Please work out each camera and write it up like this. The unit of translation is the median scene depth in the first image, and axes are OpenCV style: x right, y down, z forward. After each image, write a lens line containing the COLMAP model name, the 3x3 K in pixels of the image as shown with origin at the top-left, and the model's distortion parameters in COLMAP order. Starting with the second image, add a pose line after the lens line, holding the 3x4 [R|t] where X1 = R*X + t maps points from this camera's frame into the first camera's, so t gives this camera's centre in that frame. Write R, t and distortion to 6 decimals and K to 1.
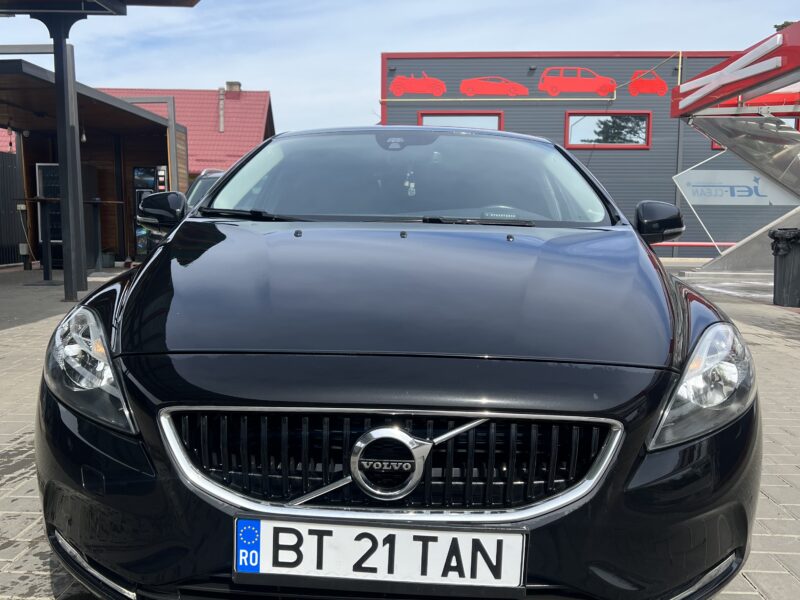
lens RADIAL K [[801.1, 0, 400.0], [0, 801.1, 300.0], [0, 0, 1]] dist [0.021656, 0.003311]
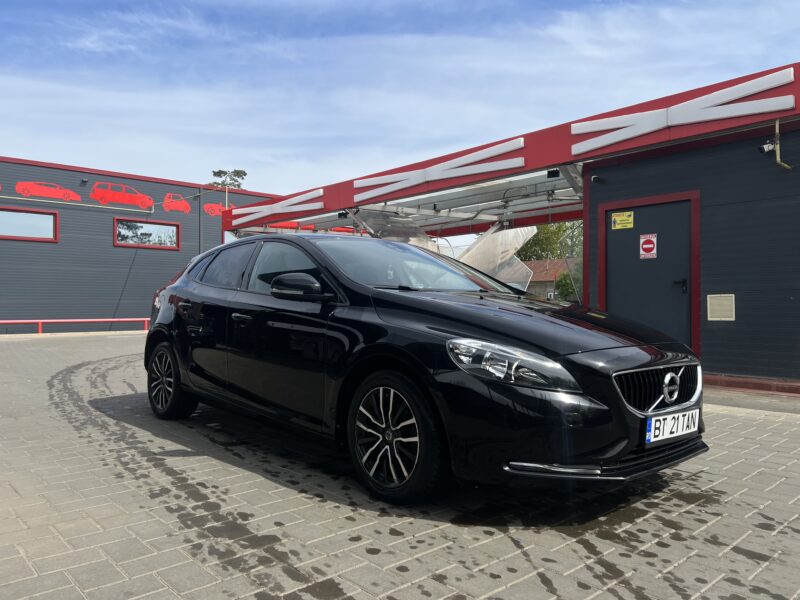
lens RADIAL K [[593.3, 0, 406.0], [0, 593.3, 295.8], [0, 0, 1]] dist [0.054914, -0.055517]
pose [[0.716940, 0.000577, 0.697134, -1.860159], [0.077176, 0.993787, -0.080191, 0.011163], [-0.692850, 0.111294, 0.712442, 0.228857]]
